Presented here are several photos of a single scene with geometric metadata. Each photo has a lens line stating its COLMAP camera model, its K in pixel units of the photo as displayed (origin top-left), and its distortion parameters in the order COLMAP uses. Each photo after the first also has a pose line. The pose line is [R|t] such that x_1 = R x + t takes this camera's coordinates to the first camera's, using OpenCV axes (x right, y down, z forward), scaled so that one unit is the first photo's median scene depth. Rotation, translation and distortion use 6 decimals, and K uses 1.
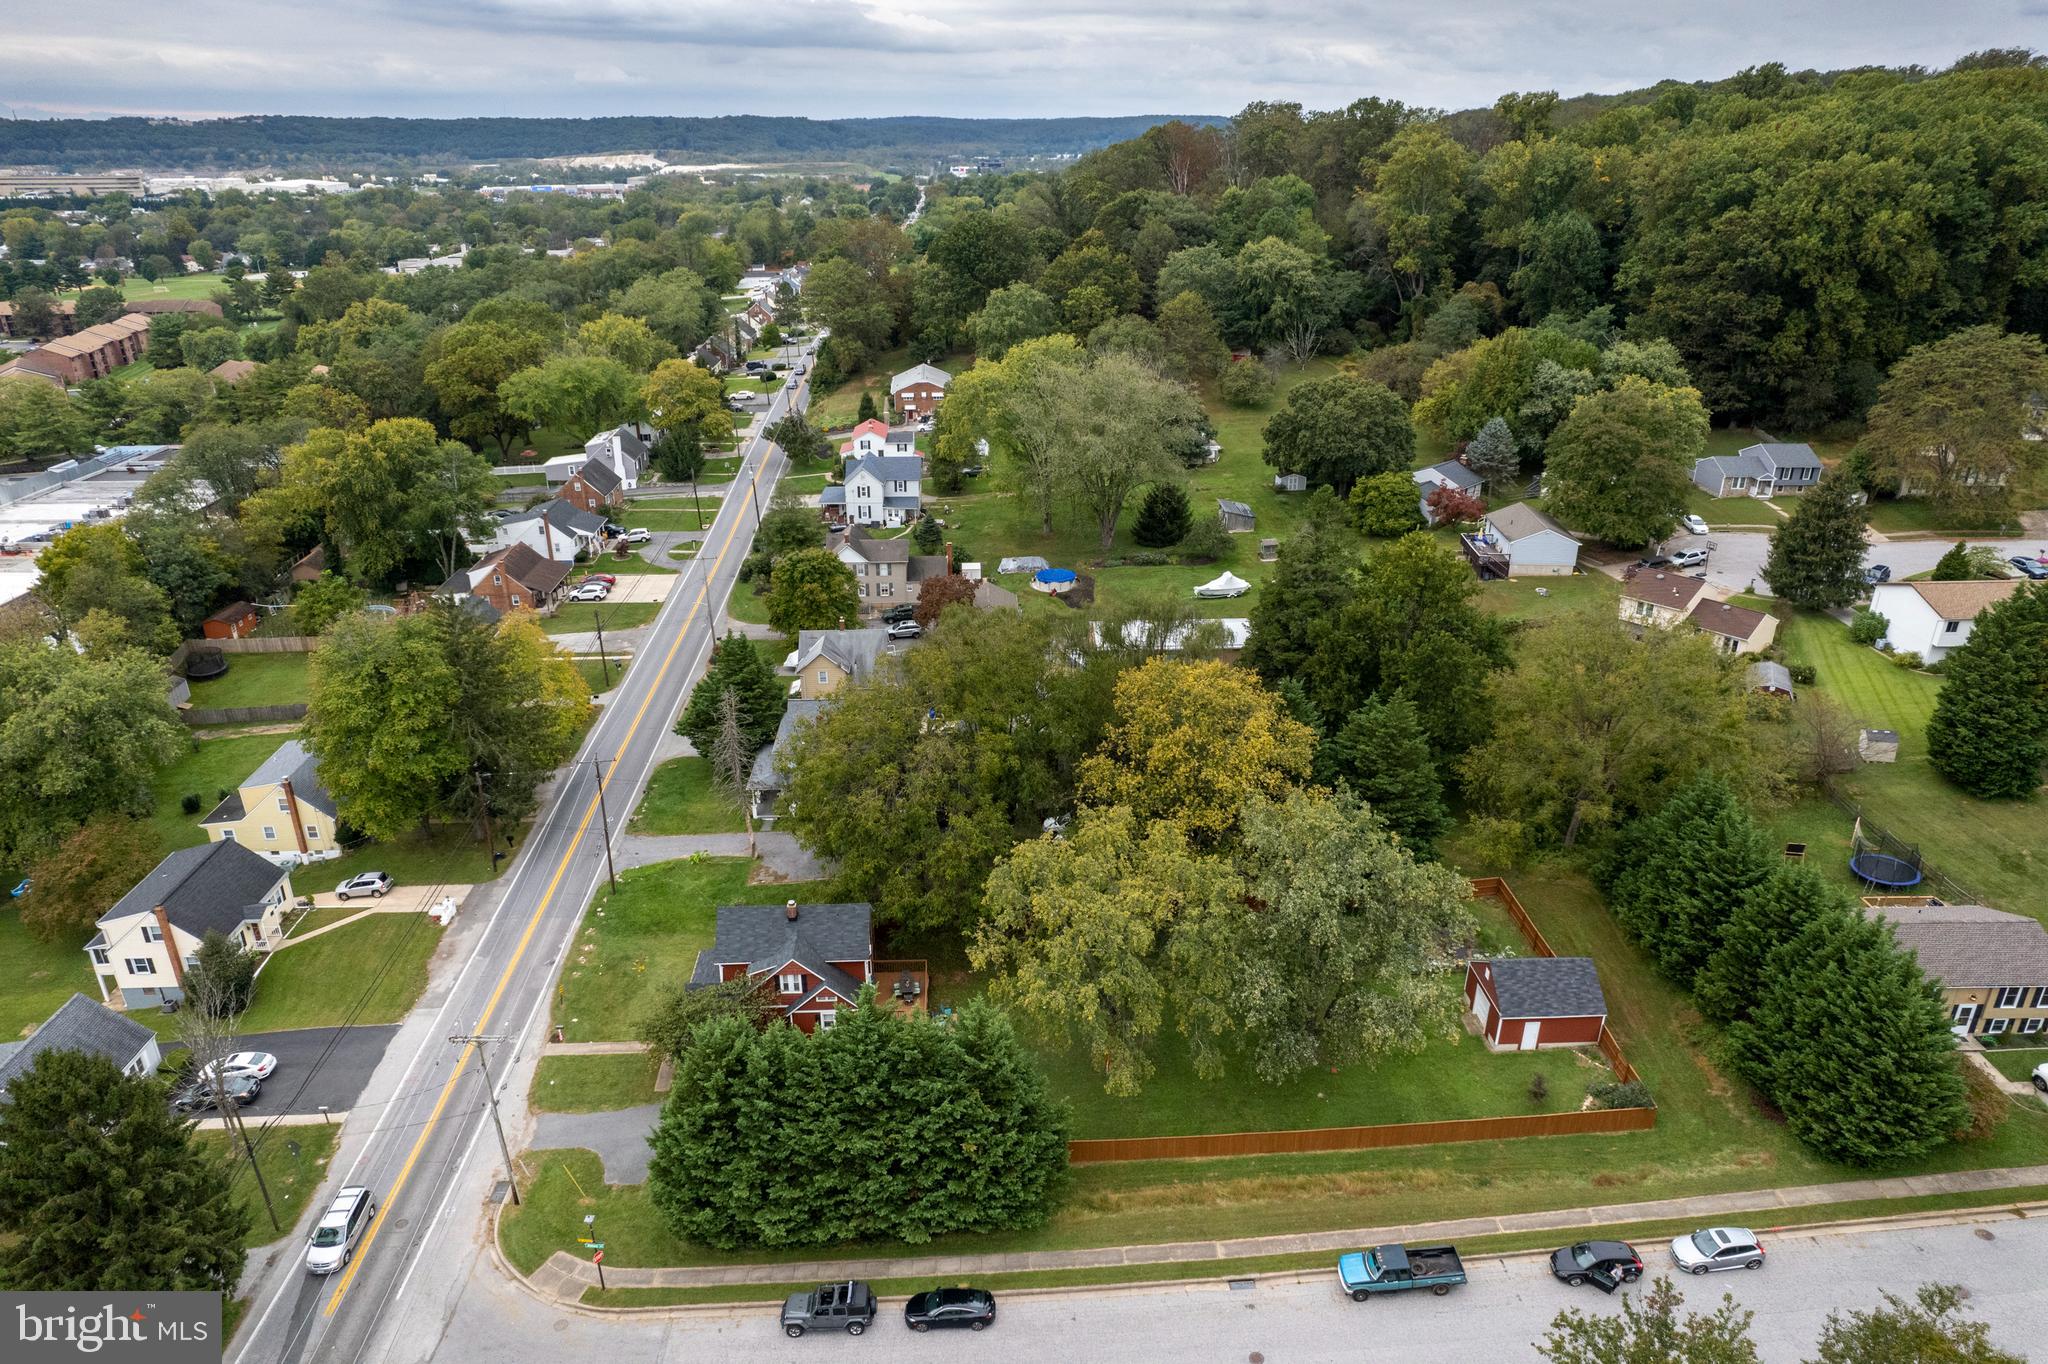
lens RADIAL K [[1310.7, 0, 1017.2], [0, 1310.7, 687.8], [0, 0, 1]] dist [-0.068916, 0.056403]
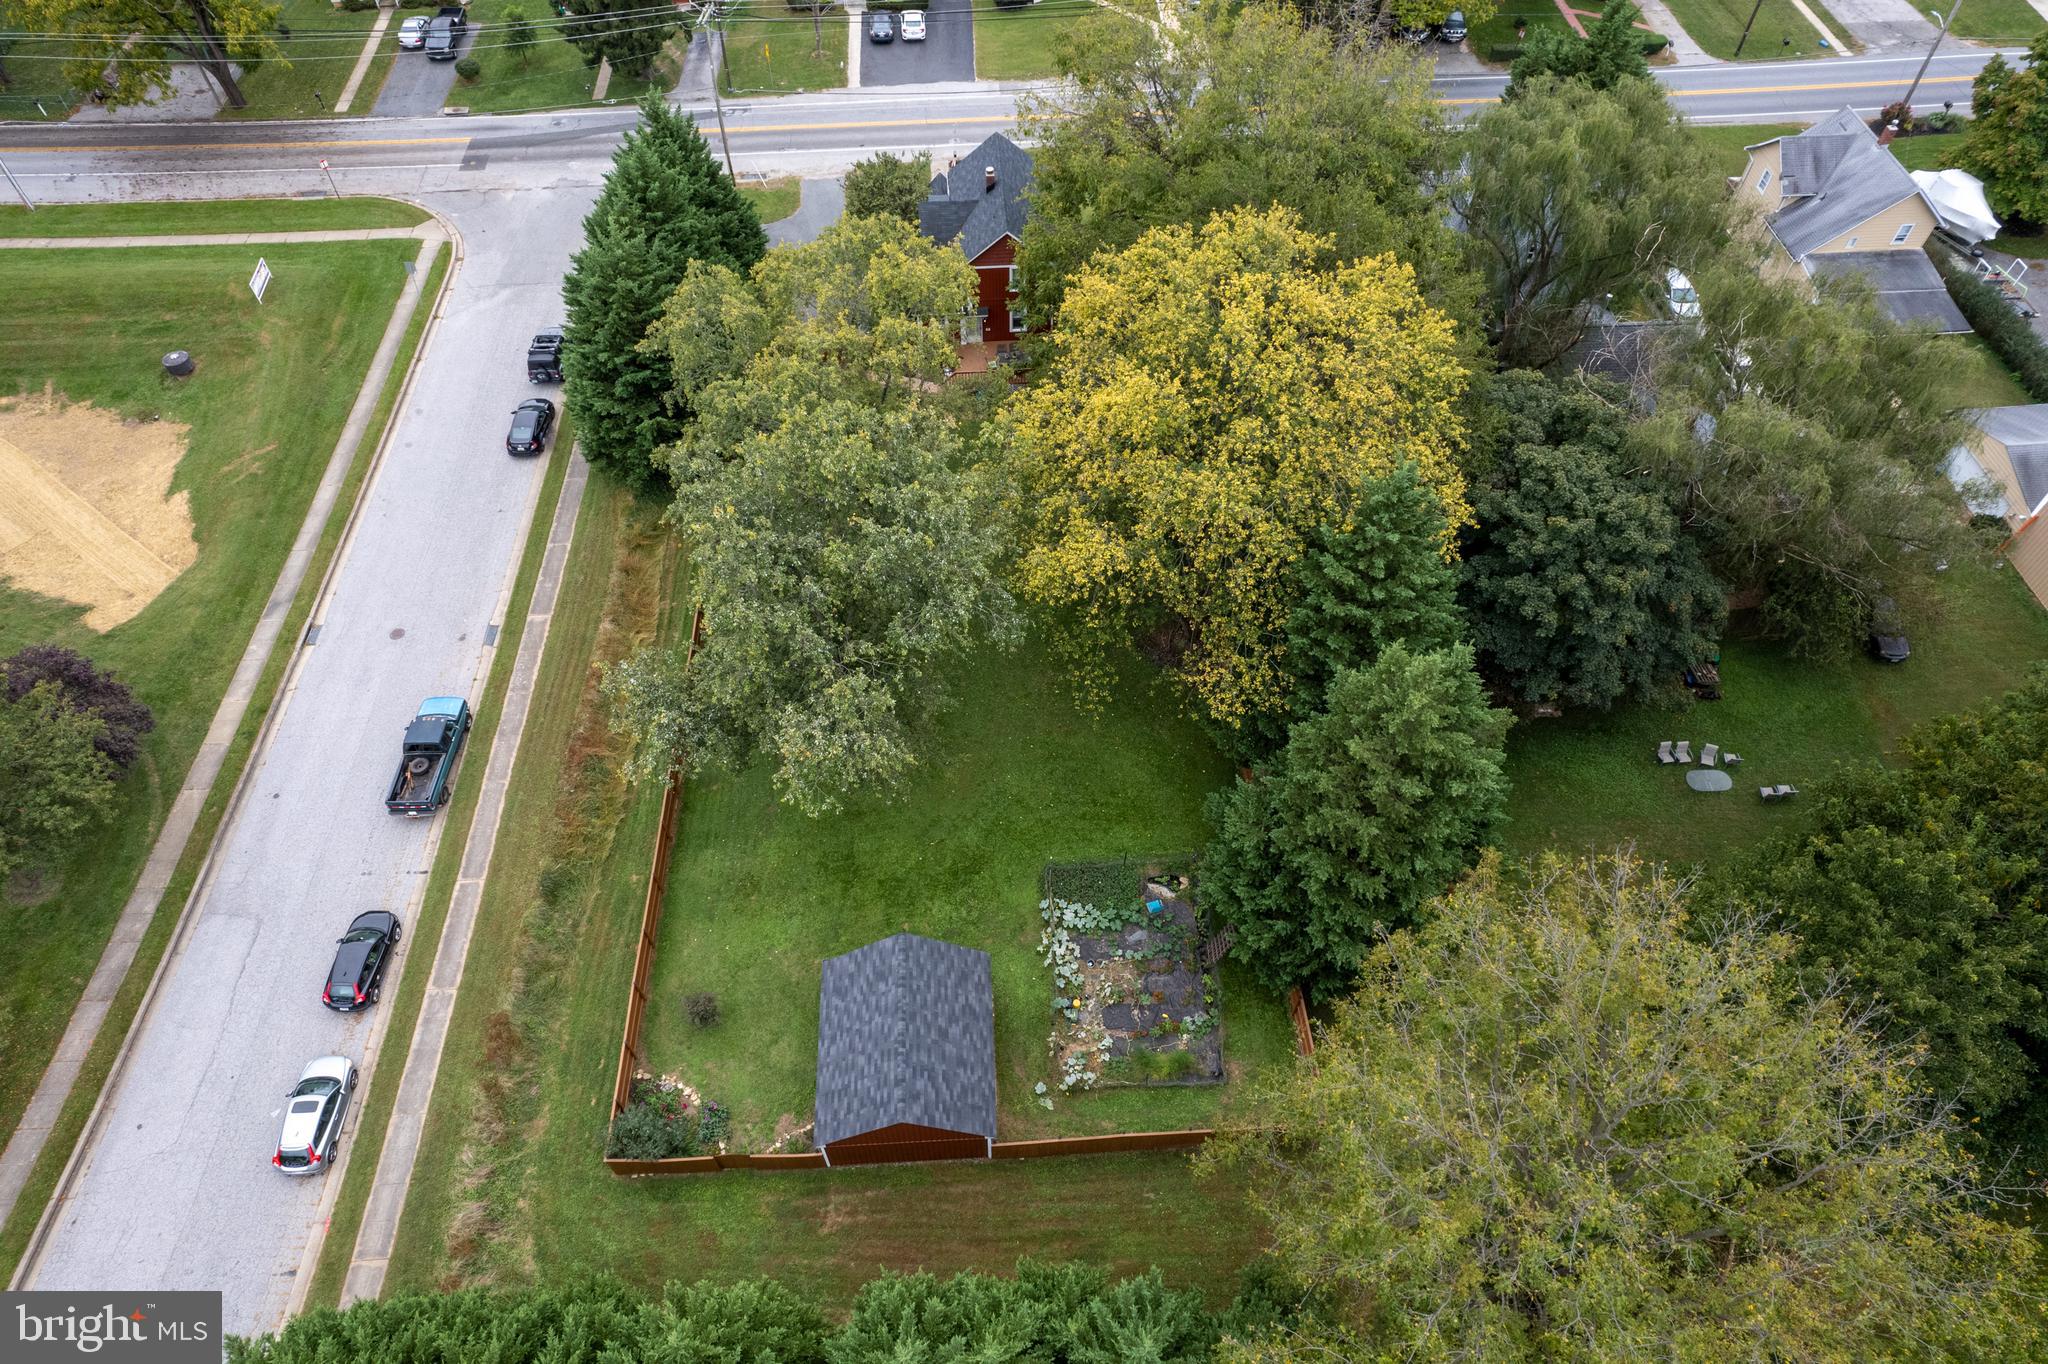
lens RADIAL K [[1310.7, 0, 1014.6], [0, 1310.7, 686.9], [0, 0, 1]] dist [-0.068916, 0.056403]
pose [[0.019030, 0.802186, -0.596771, 0.393348], [-0.392765, 0.554893, 0.733369, -0.178256], [0.919442, 0.220435, 0.325630, 0.537808]]
